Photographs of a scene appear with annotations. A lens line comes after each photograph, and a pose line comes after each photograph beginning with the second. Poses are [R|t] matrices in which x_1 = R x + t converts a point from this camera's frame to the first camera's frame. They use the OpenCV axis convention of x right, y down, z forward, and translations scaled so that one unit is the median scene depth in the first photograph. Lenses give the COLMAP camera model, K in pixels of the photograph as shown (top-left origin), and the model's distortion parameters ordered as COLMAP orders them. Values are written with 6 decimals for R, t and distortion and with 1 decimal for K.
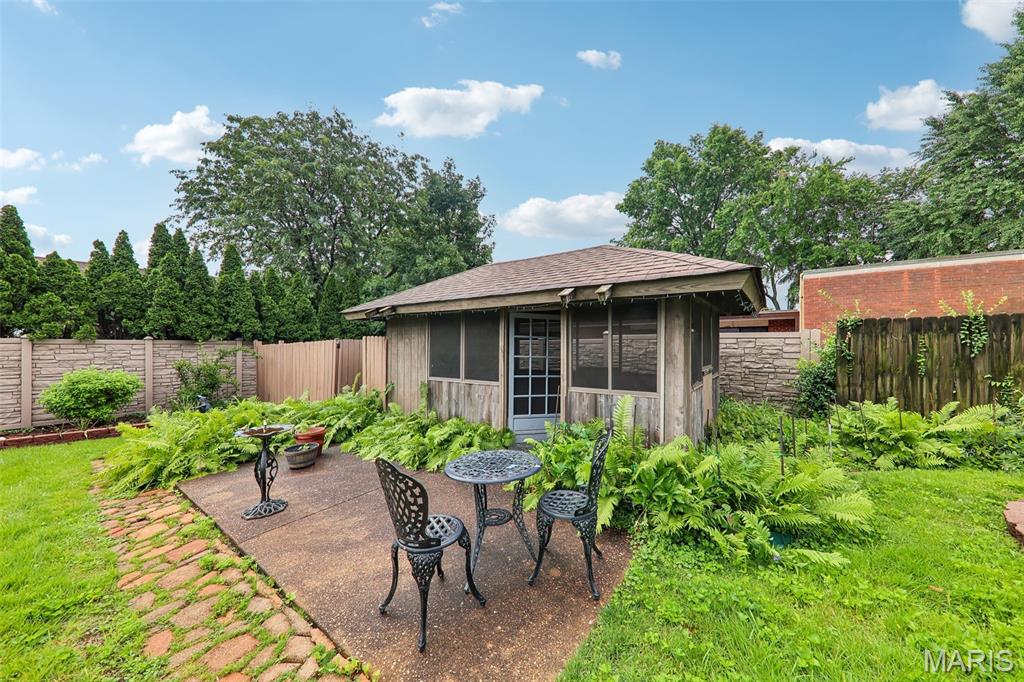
lens RADIAL K [[361.2, 0, 512.0], [0, 361.2, 341.0], [0, 0, 1]] dist [0.000910, -0.000181]
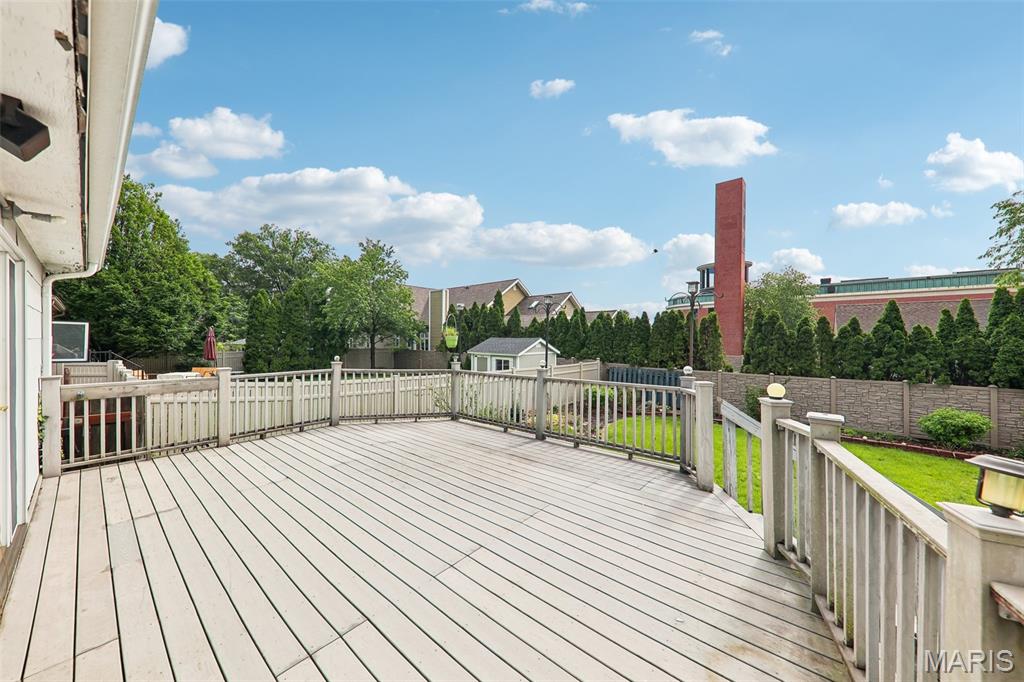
lens RADIAL K [[361.2, 0, 512.0], [0, 361.2, 341.0], [0, 0, 1]] dist [0.000910, -0.000181]
pose [[-0.077036, -0.000294, -0.997028, 0.362234], [0.008832, 0.999961, -0.000977, -0.178338], [0.996989, -0.008881, -0.077030, -0.554733]]
